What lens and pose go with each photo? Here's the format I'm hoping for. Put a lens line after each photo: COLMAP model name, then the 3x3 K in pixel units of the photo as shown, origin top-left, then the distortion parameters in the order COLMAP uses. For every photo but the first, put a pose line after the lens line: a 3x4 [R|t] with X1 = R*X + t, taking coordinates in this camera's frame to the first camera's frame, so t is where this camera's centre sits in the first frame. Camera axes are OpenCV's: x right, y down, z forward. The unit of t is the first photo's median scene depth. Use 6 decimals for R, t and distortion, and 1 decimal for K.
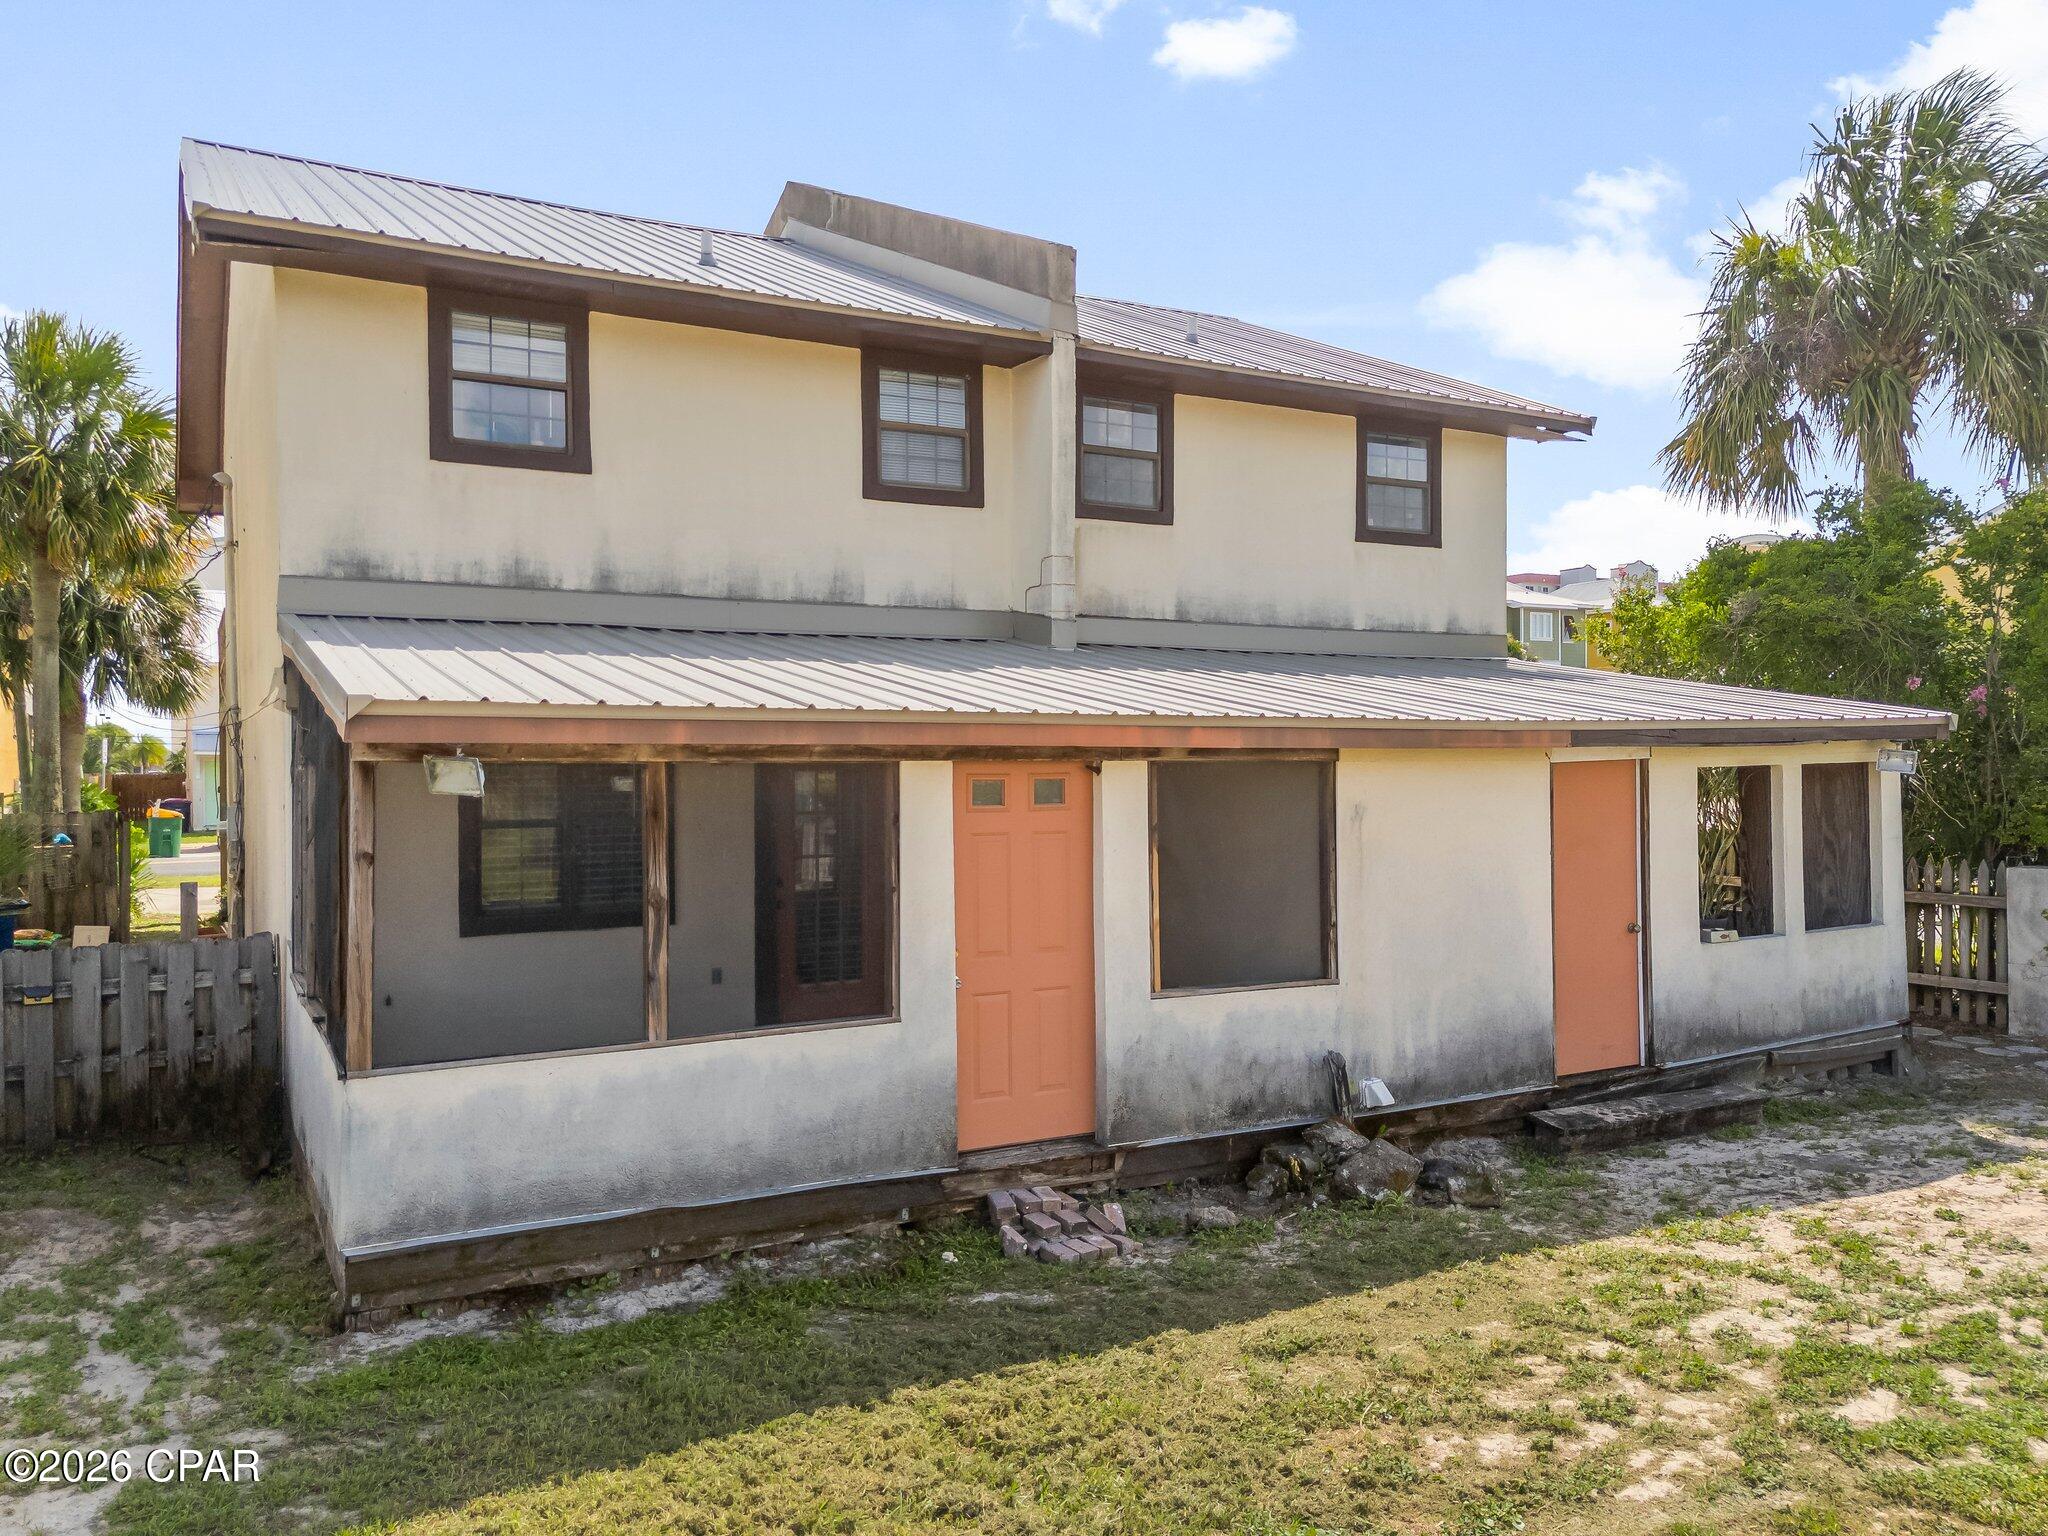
lens RADIAL K [[1520.7, 0, 1024.0], [0, 1520.7, 768.0], [0, 0, 1]] dist [0.072841, -0.062350]
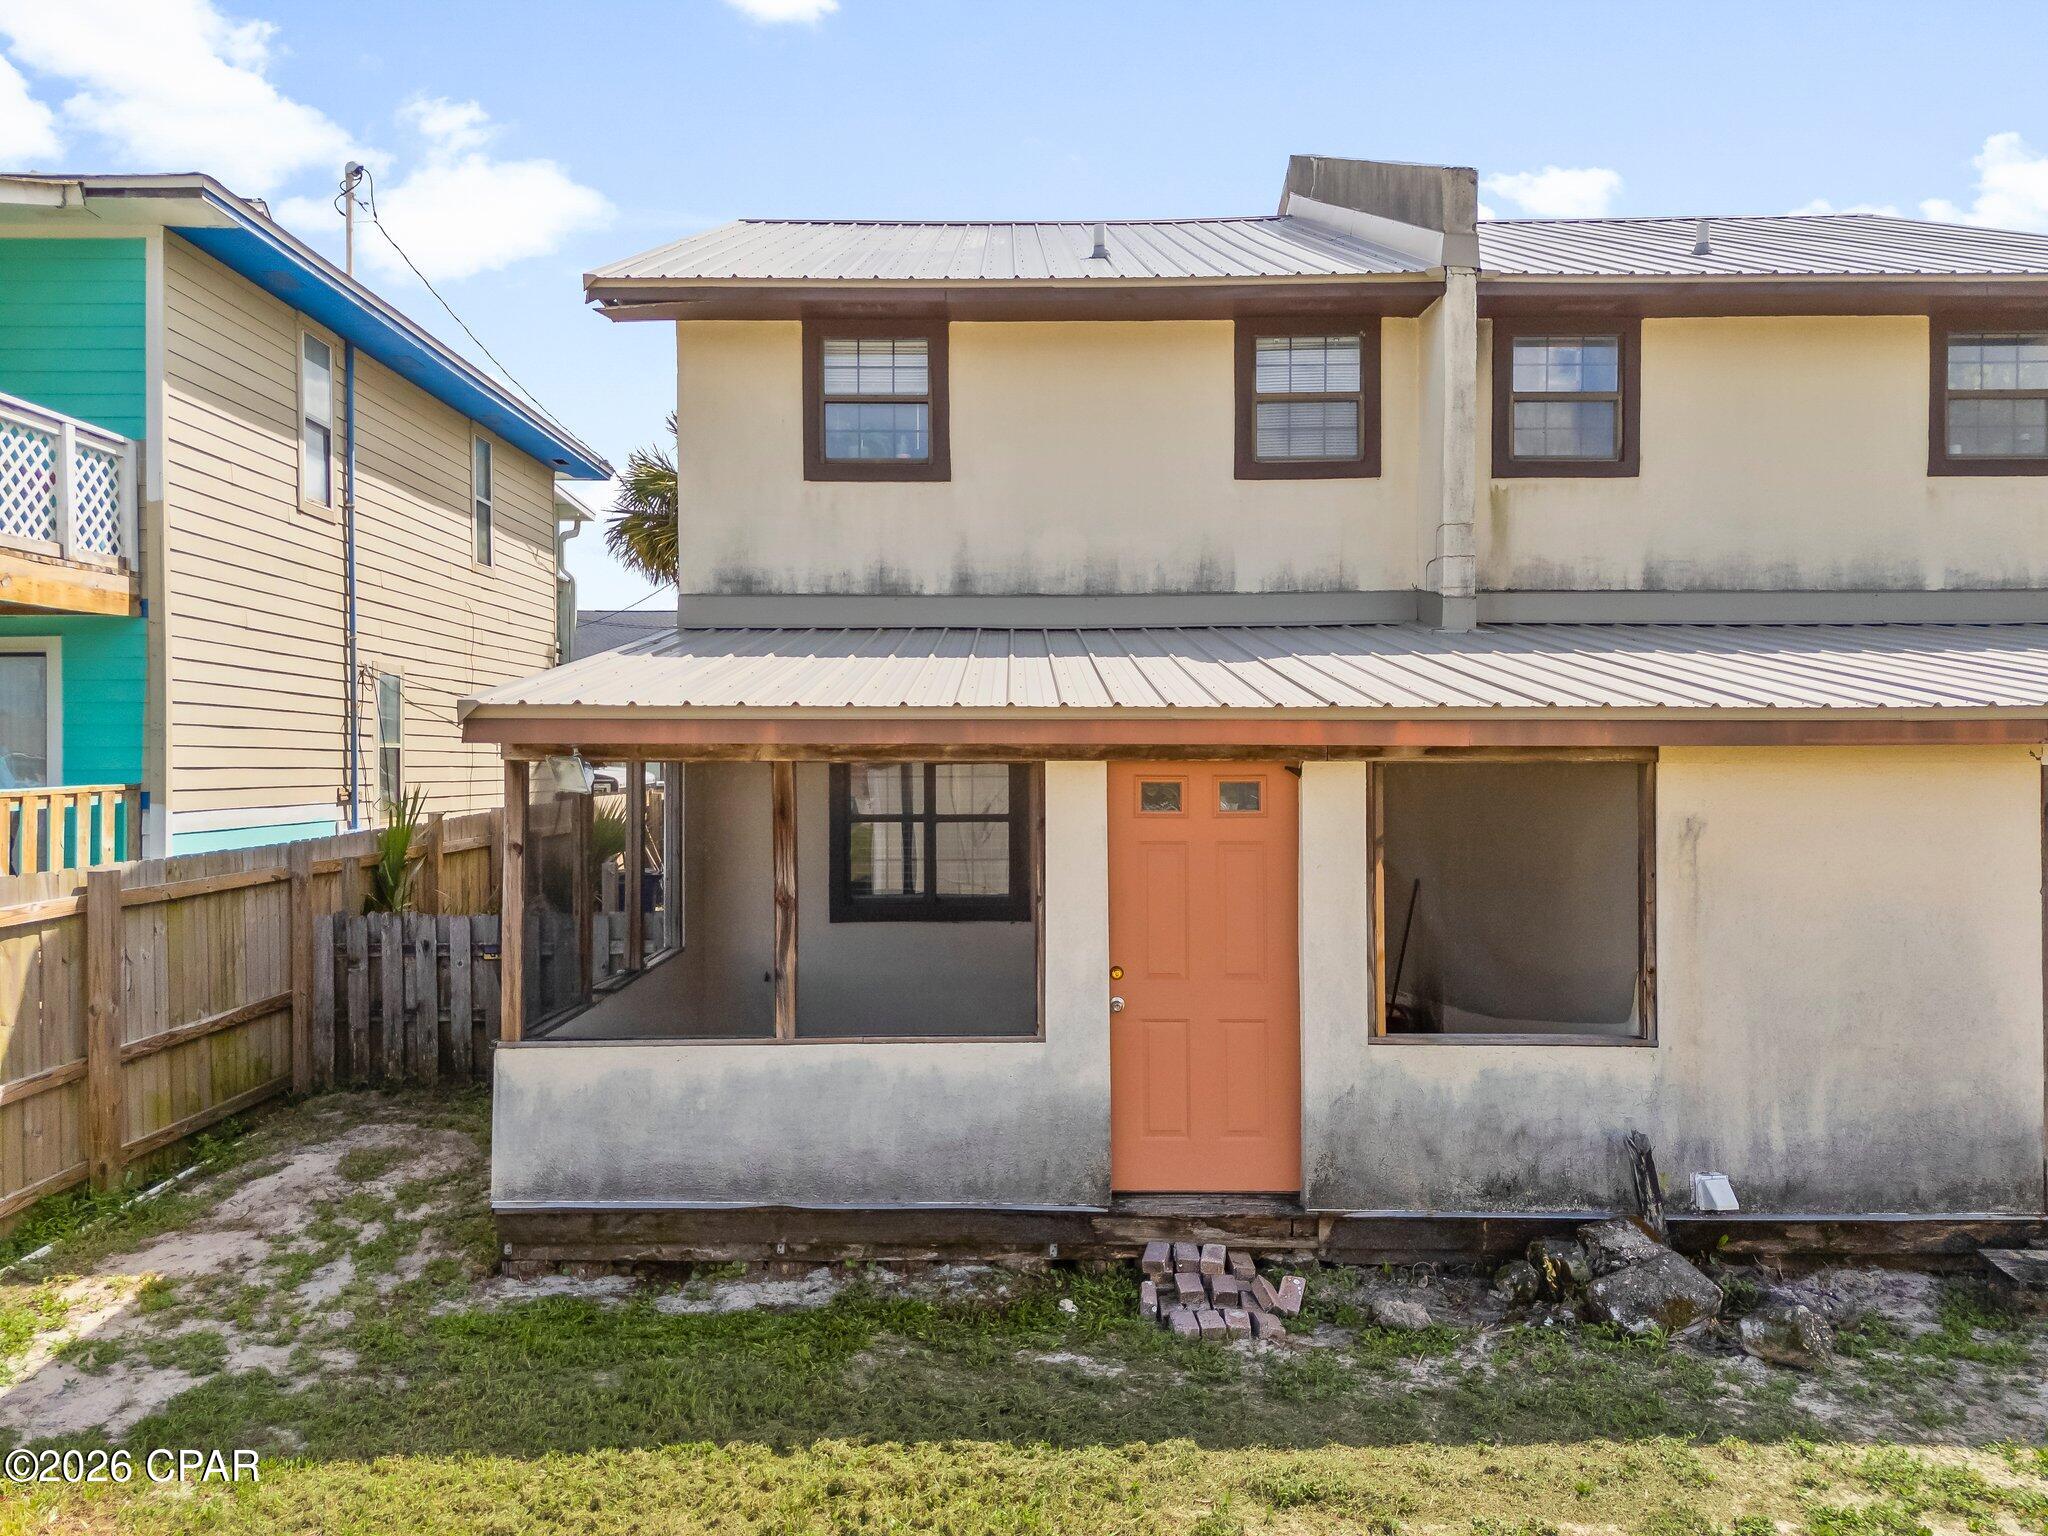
lens RADIAL K [[1503.4, 0, 1022.9], [0, 1503.4, 772.4], [0, 0, 1]] dist [0.060812, -0.043744]
pose [[0.877970, 0.006276, -0.478674, 0.320816], [-0.003777, 0.999974, 0.006182, -0.003034], [0.478700, -0.003619, 0.877971, 0.176955]]
